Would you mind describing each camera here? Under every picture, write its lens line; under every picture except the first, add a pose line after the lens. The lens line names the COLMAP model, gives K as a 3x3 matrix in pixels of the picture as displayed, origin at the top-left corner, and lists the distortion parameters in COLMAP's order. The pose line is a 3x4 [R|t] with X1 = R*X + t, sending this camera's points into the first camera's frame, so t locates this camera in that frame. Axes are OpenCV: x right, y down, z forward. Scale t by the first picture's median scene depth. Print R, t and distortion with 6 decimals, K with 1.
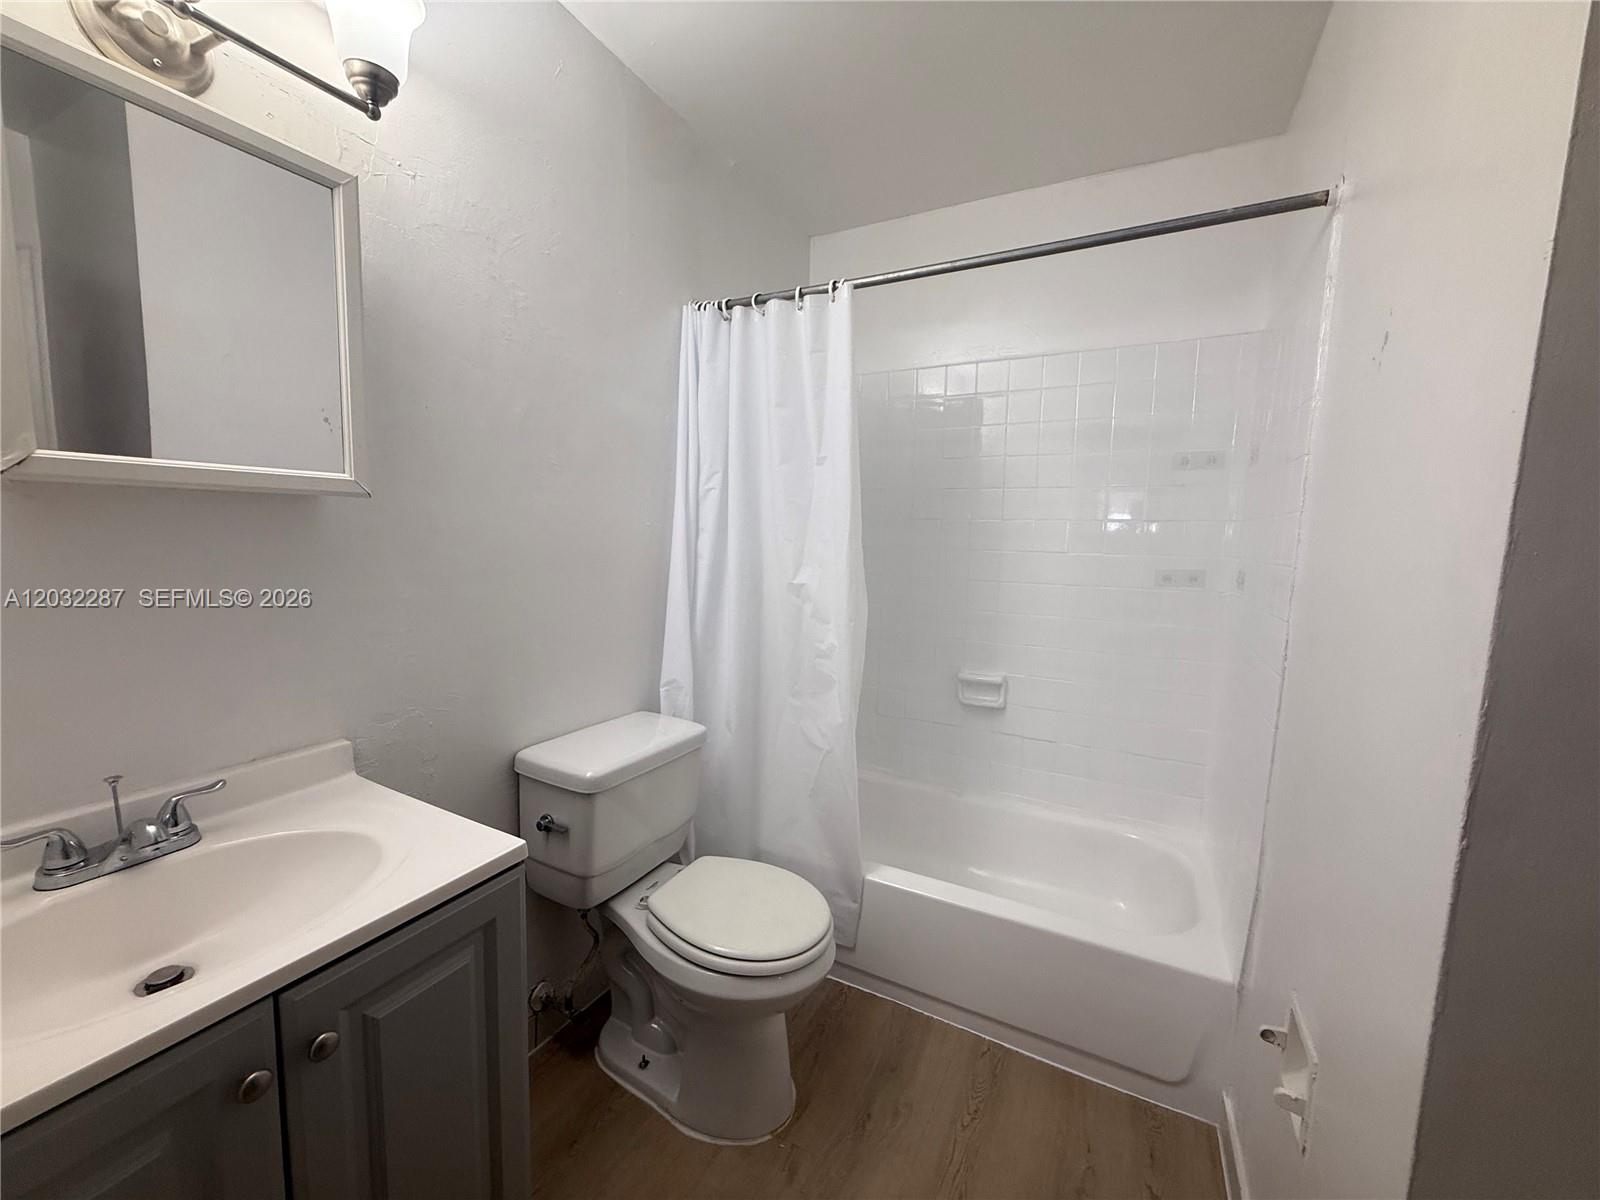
lens RADIAL K [[638.2, 0, 794.2], [0, 638.2, 603.7], [0, 0, 1]] dist [0.002329, 0.000239]
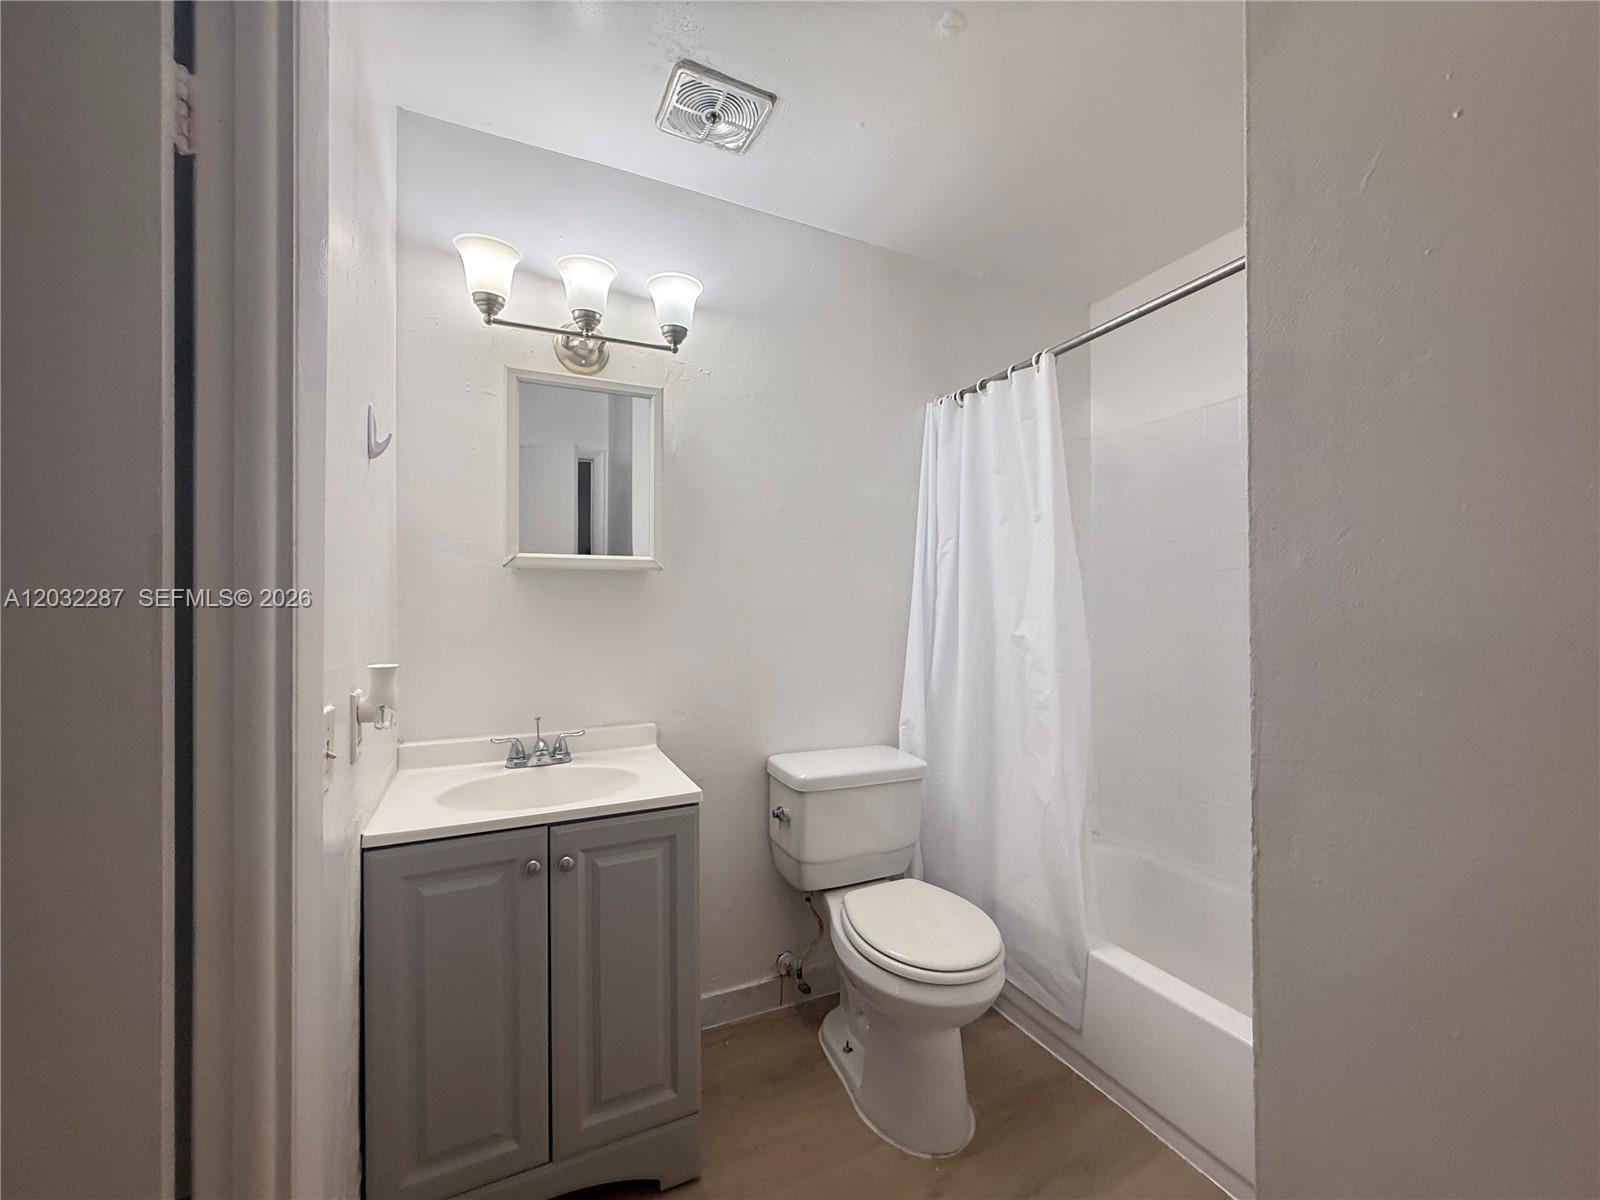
lens RADIAL K [[638.2, 0, 794.2], [0, 638.2, 603.7], [0, 0, 1]] dist [0.002329, 0.000239]
pose [[0.798072, -0.030322, -0.601799, 0.378785], [-0.046594, 0.992637, -0.111806, 0.055851], [0.600758, 0.117269, 0.790783, -0.054928]]
